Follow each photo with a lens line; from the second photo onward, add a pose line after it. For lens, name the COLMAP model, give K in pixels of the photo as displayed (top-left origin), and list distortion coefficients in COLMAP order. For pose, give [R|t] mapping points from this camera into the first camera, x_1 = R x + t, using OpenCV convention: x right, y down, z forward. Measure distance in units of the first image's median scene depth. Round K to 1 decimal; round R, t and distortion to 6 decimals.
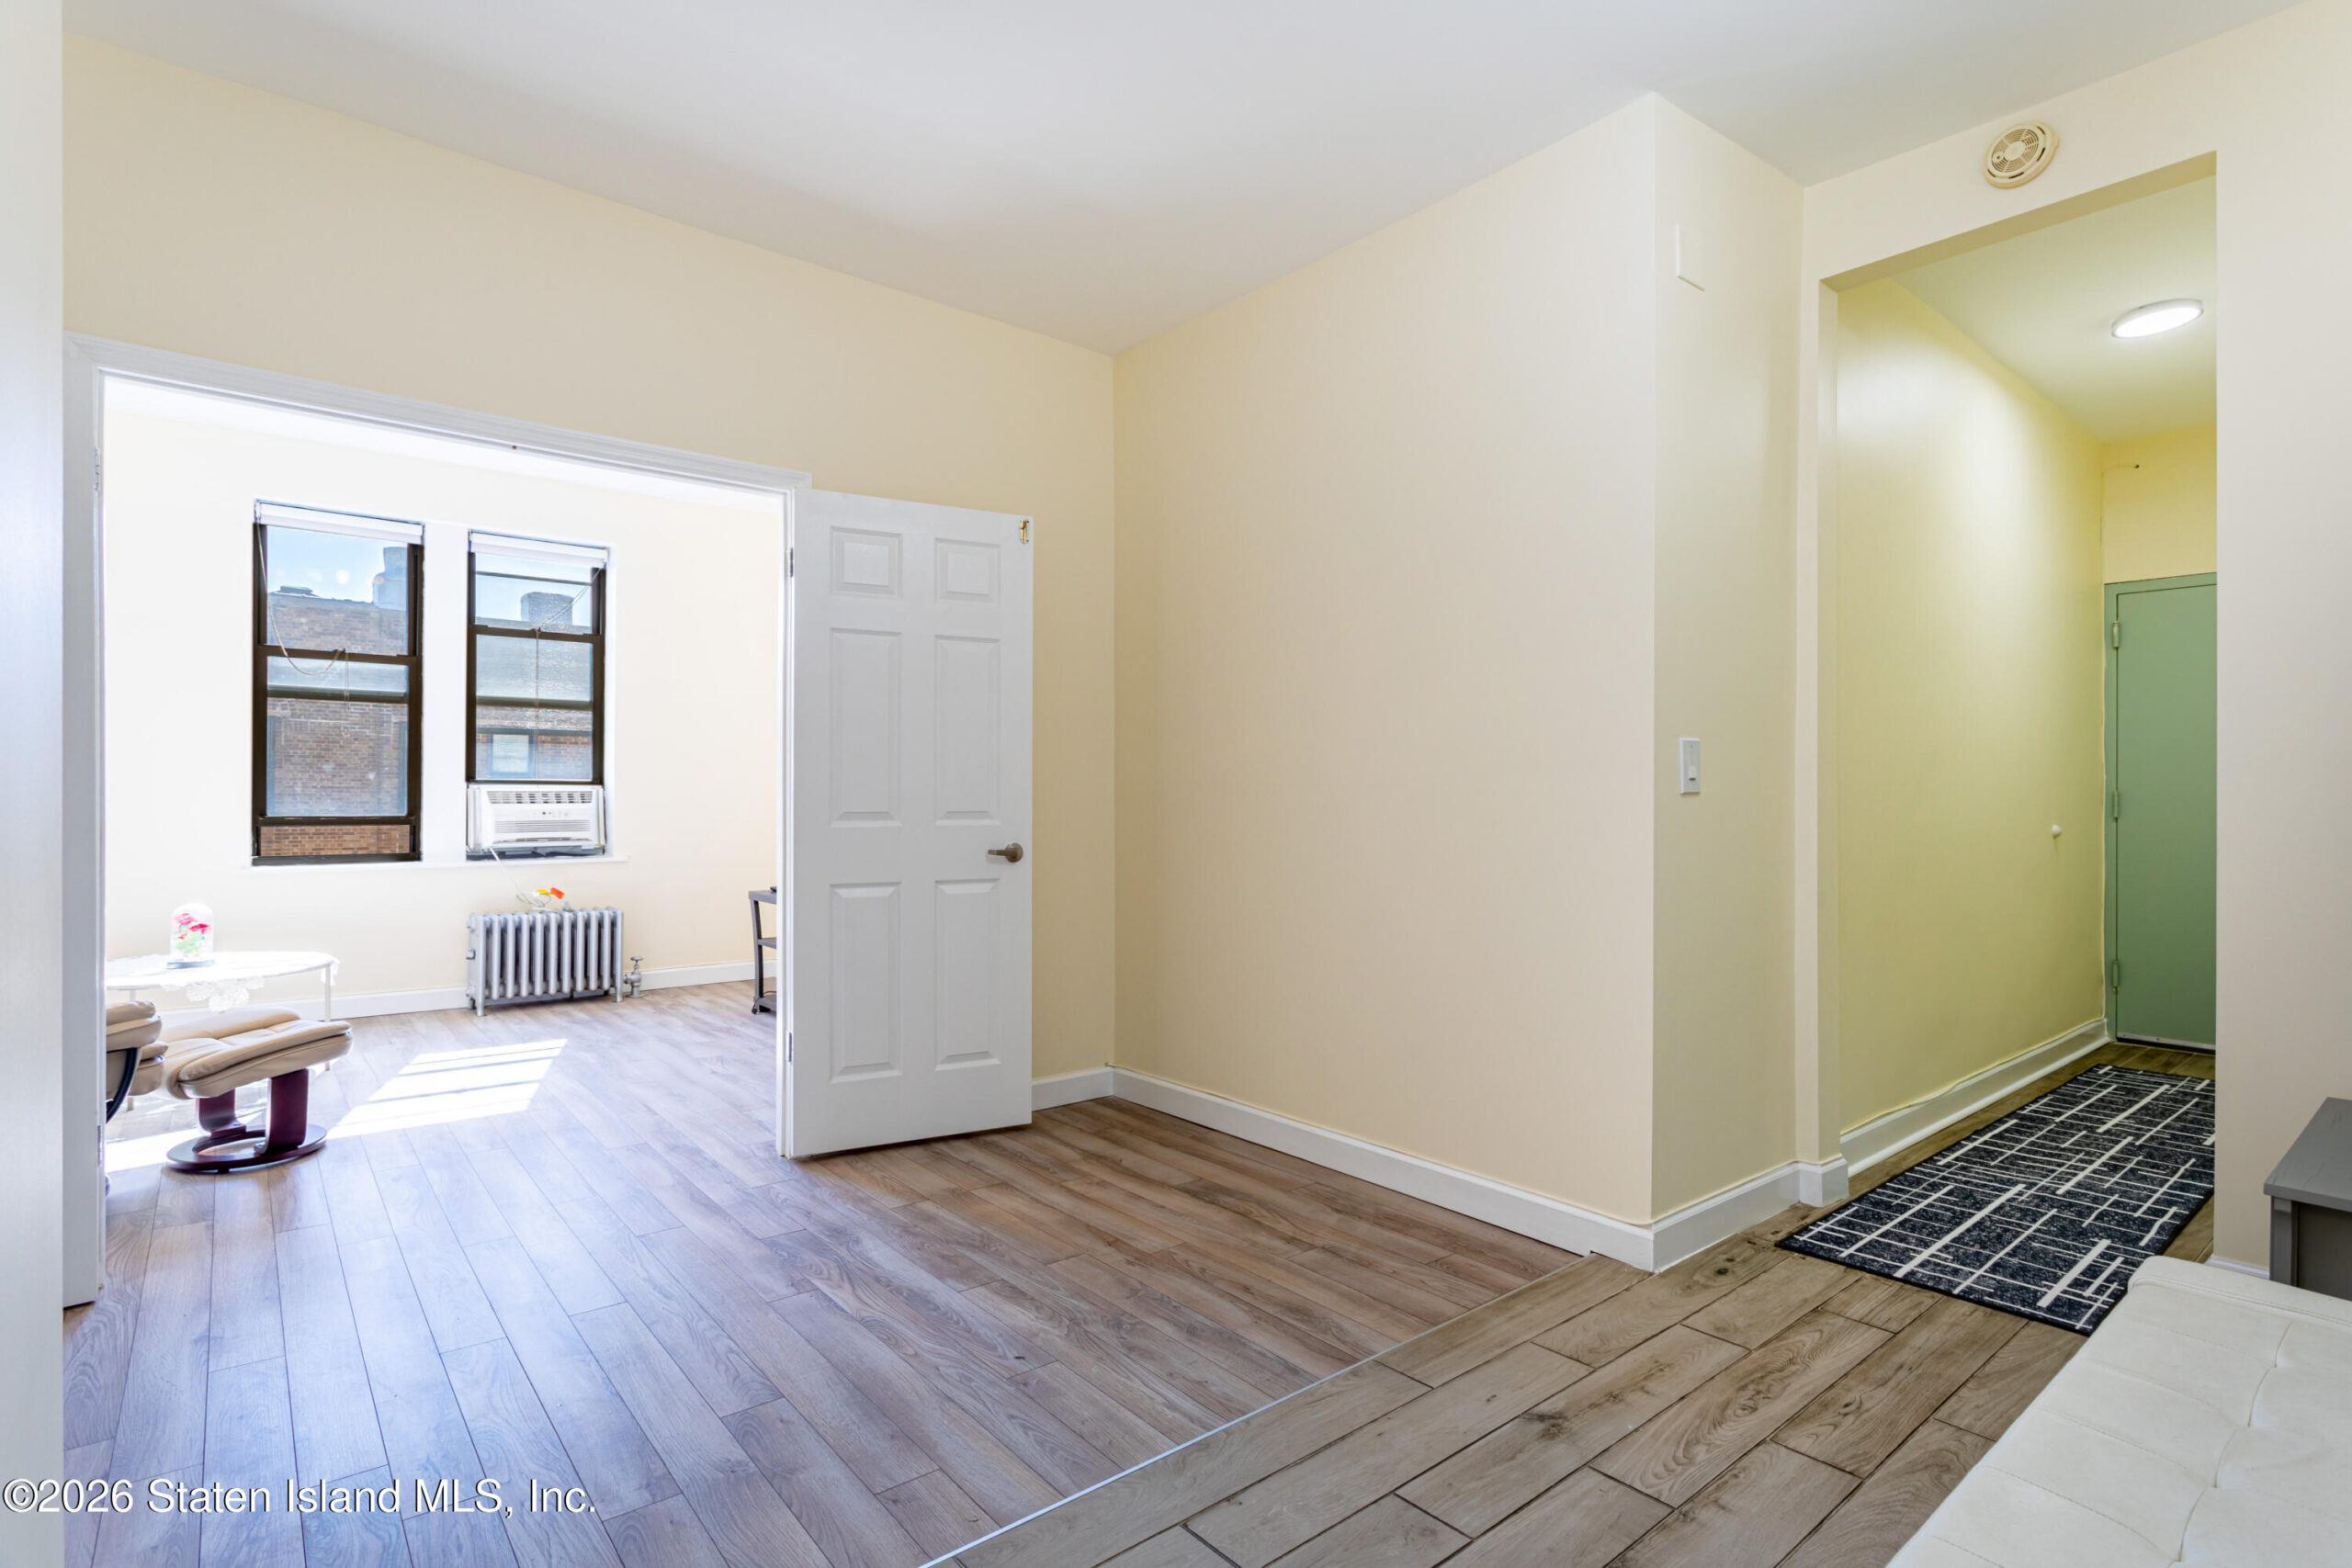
lens RADIAL K [[1133.6, 0, 1176.4], [0, 1133.6, 805.1], [0, 0, 1]] dist [0.010971, -0.000338]
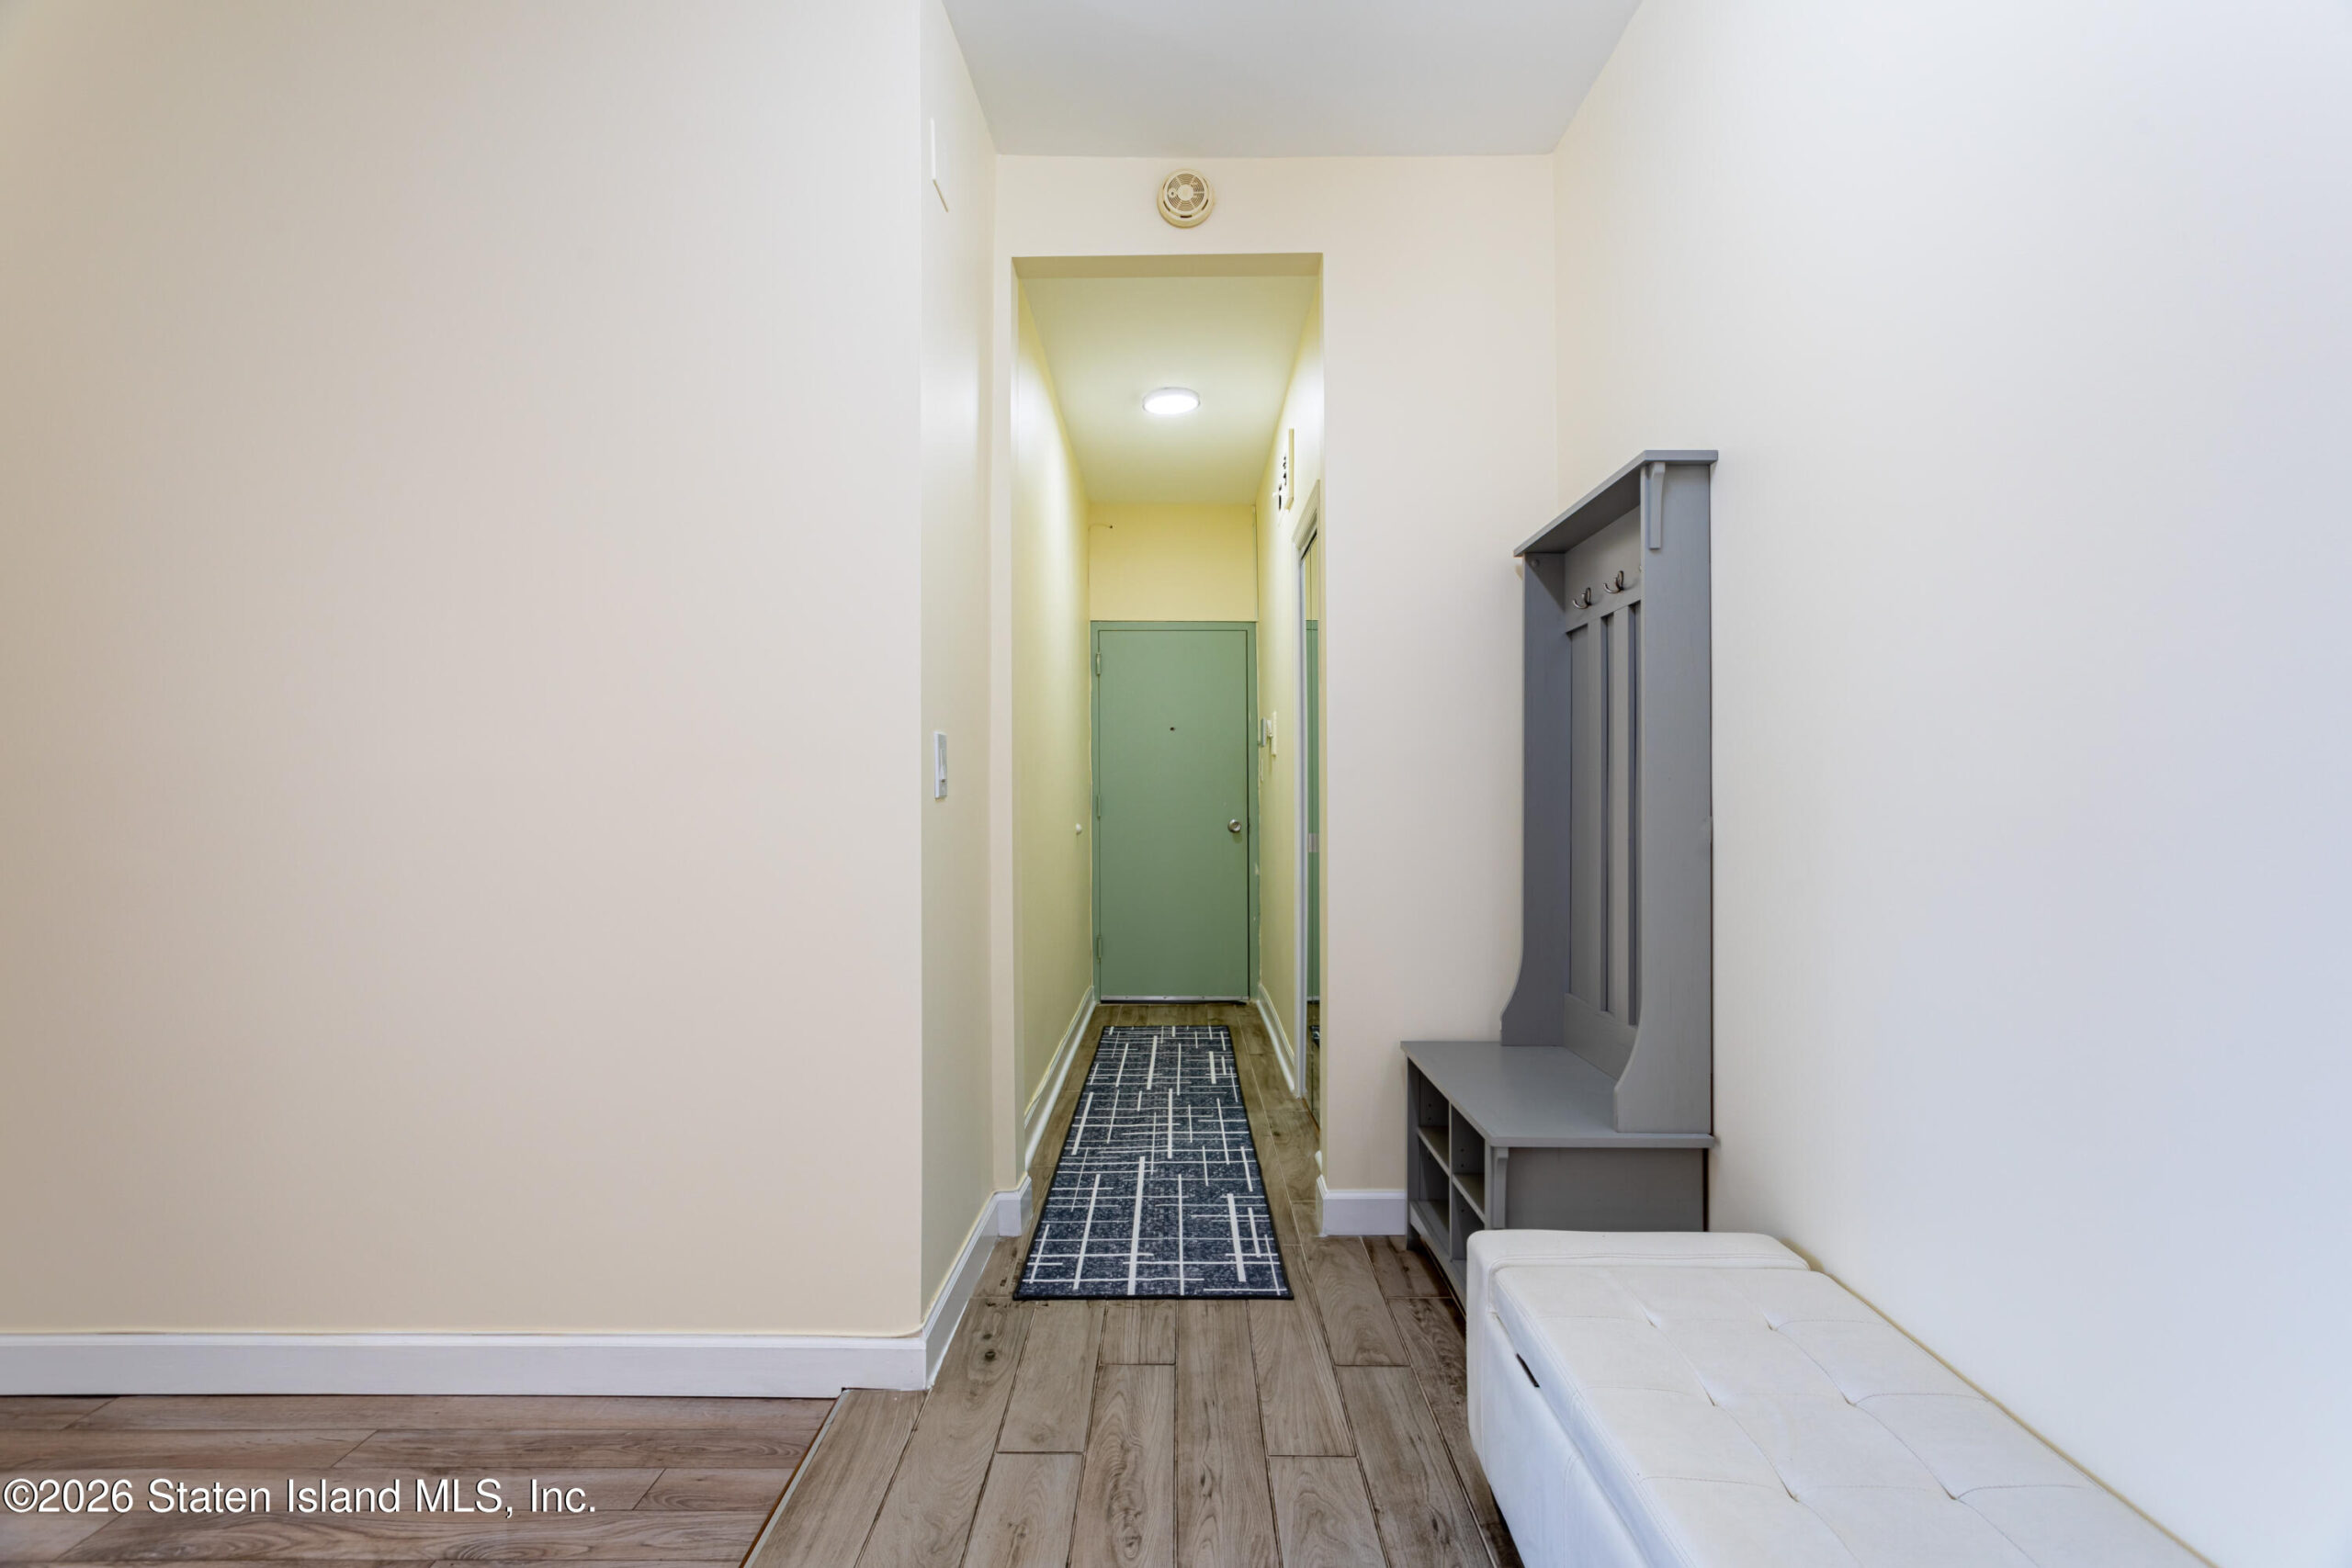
lens RADIAL K [[1140.7, 0, 1156.9], [0, 1140.7, 793.7], [0, 0, 1]] dist [0.003942, 0.000436]
pose [[0.651622, 0.000076, 0.758543, -0.085282], [0.009862, 0.999915, -0.008571, -0.004408], [-0.758479, 0.013066, 0.651566, 0.320357]]
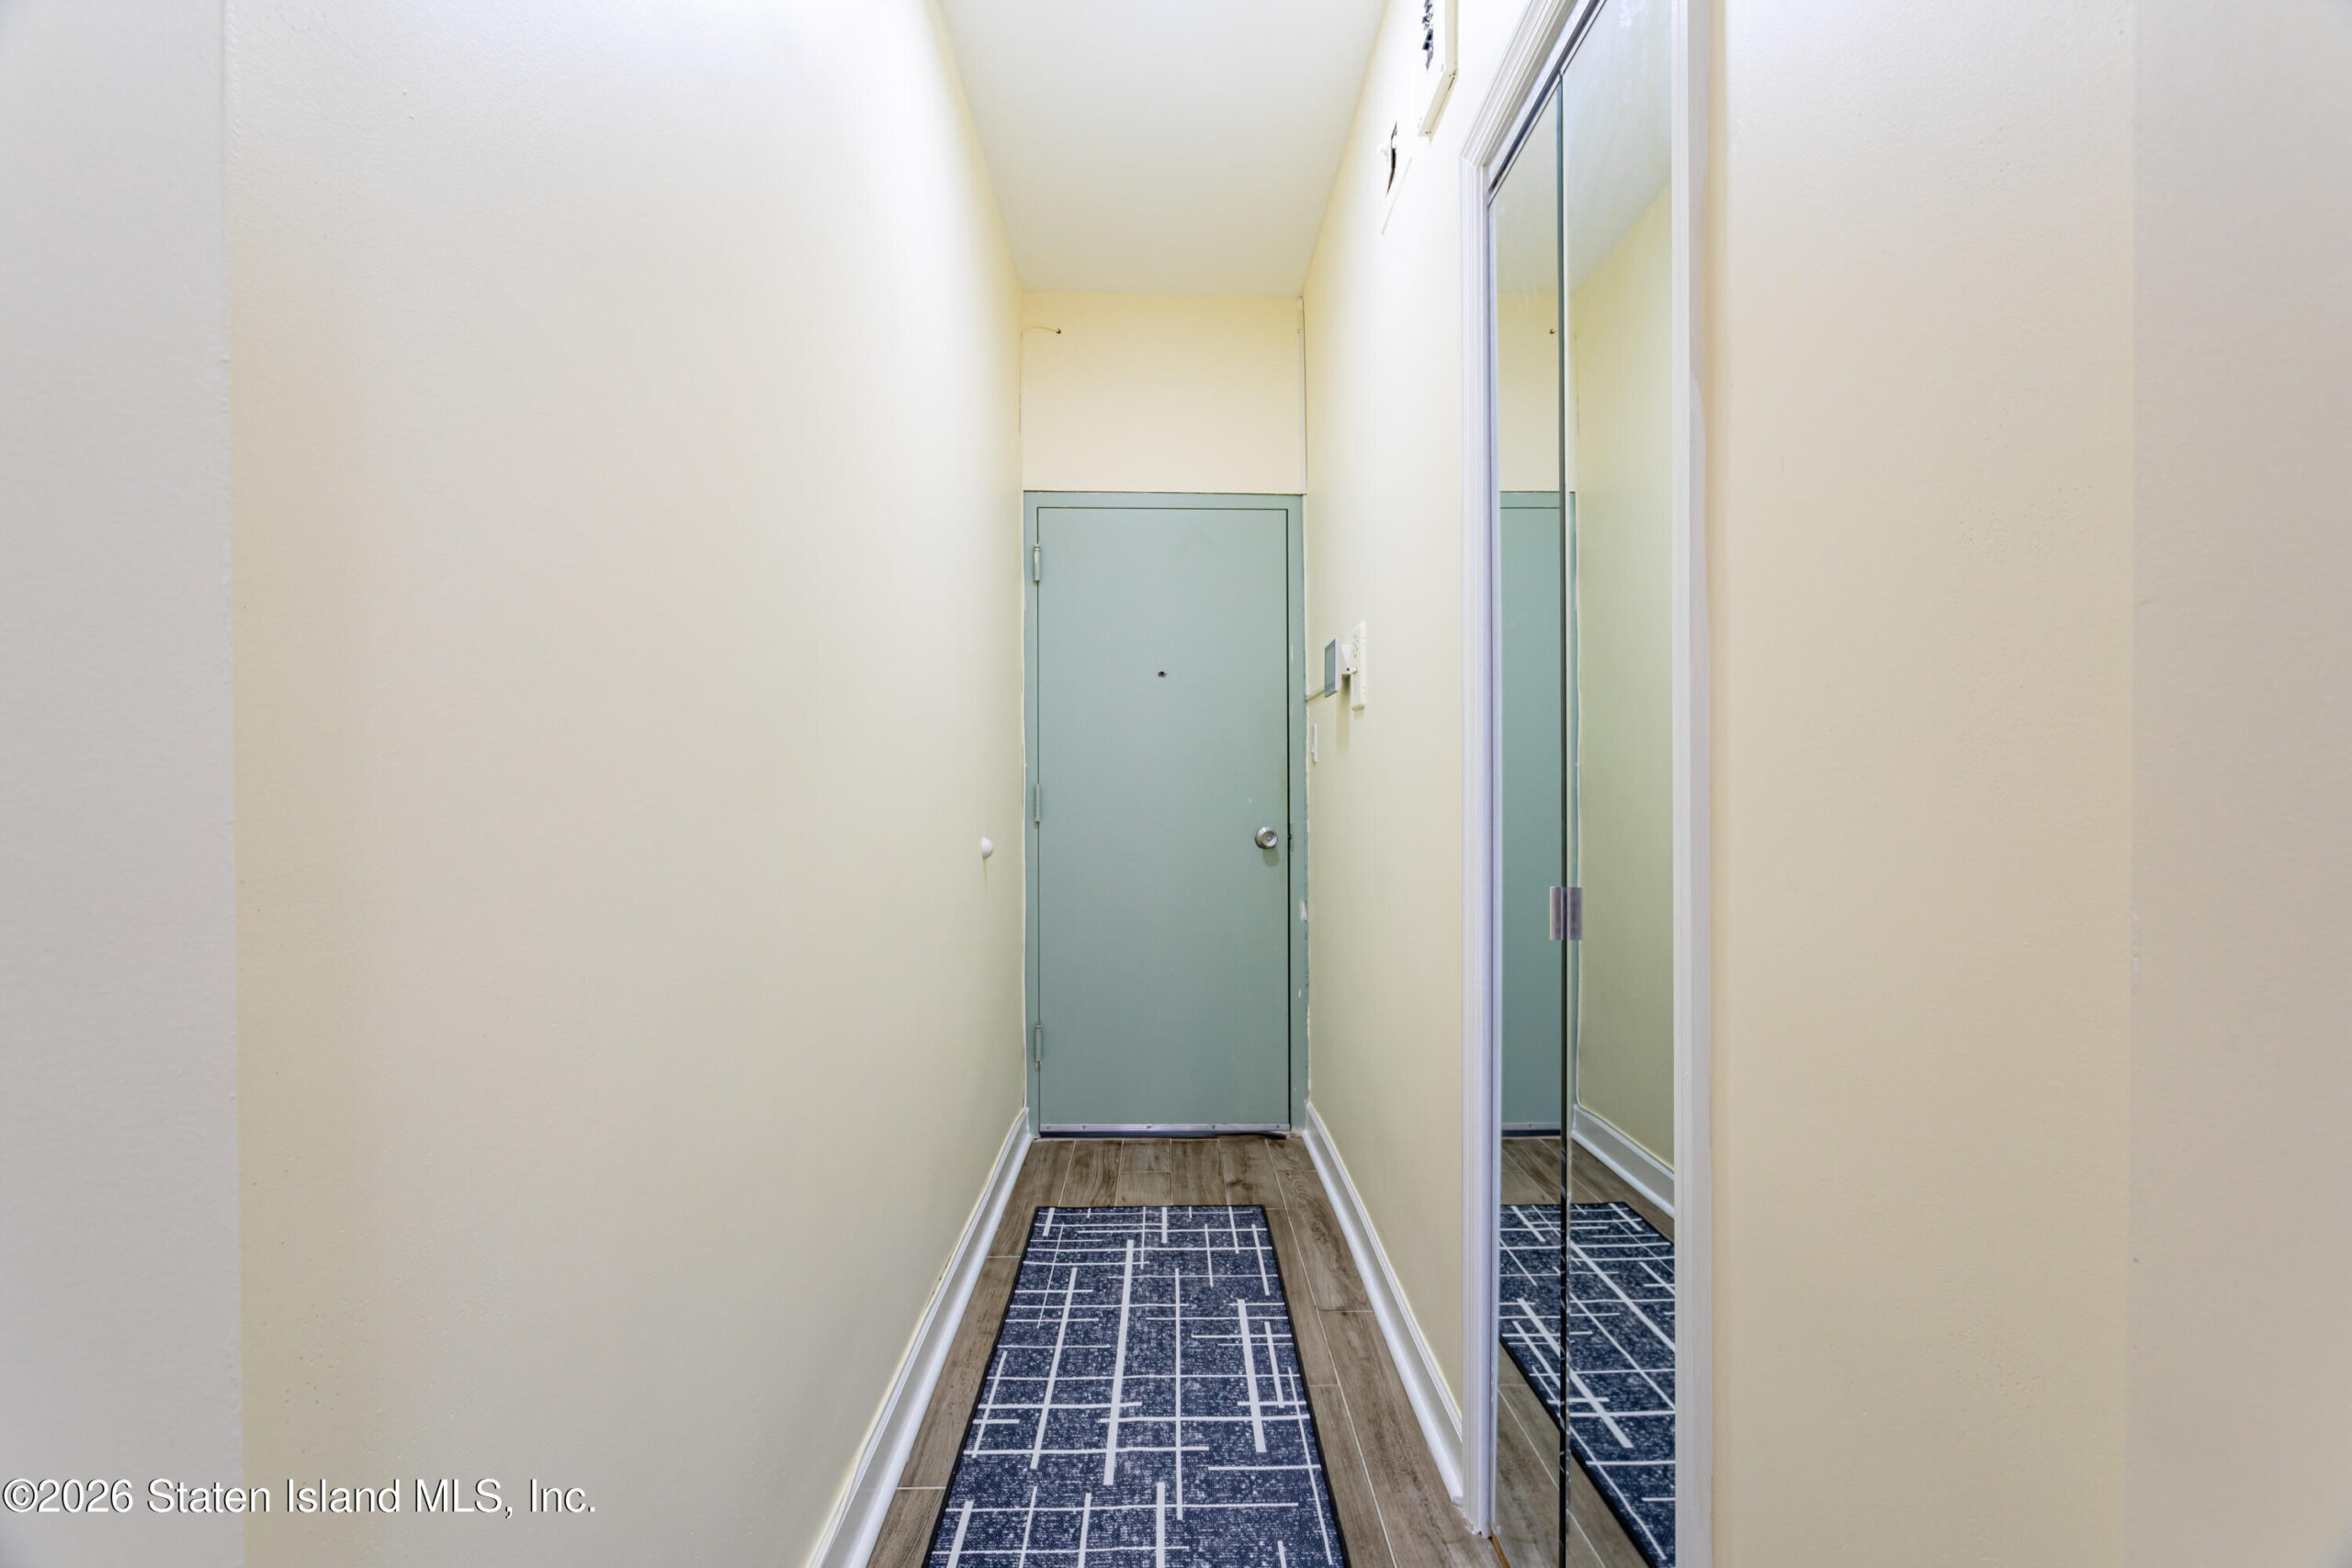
lens RADIAL K [[1108.6, 0, 1180.1], [0, 1108.6, 808.0], [0, 0, 1]] dist [-0.049721, -0.000035]
pose [[0.635011, -0.009270, 0.772447, 0.133591], [0.010561, 0.999939, 0.003318, -0.003087], [-0.772431, 0.006051, 0.635070, 0.499245]]
